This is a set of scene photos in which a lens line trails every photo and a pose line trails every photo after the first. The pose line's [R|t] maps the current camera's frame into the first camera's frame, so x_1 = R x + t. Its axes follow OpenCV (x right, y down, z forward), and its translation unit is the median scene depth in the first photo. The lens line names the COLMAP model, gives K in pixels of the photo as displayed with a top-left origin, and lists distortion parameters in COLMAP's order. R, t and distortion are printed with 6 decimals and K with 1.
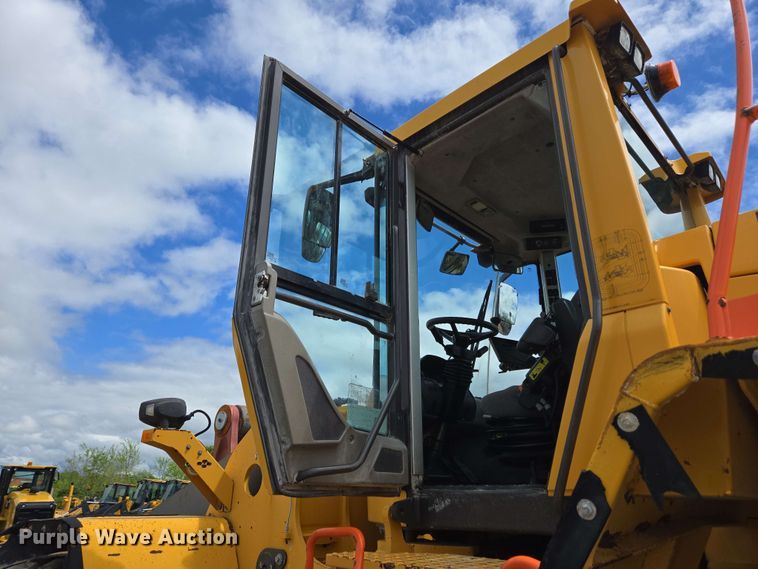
lens RADIAL K [[509.0, 0, 379.0], [0, 509.0, 284.5], [0, 0, 1]] dist [0.077254, -0.072468]
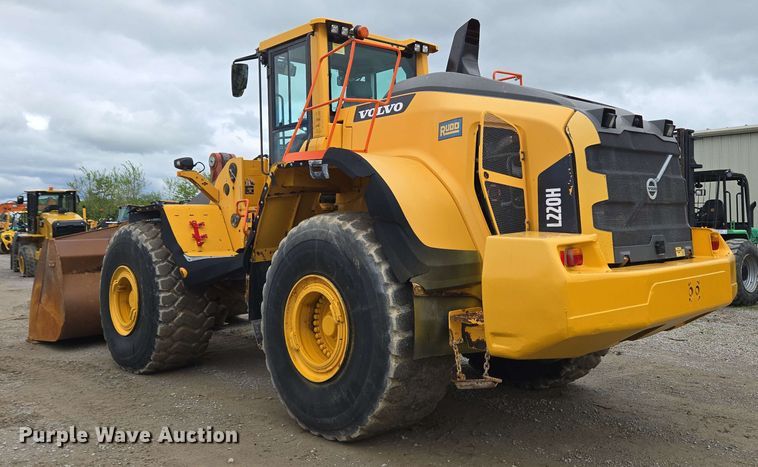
lens RADIAL K [[649.8, 0, 379.0], [0, 649.8, 233.5], [0, 0, 1]] dist [0.041423, -0.001794]
pose [[0.997476, -0.026153, -0.066017, 0.093481], [0.050698, 0.913252, 0.404228, -0.088232], [0.049718, -0.406554, 0.912273, -0.256010]]
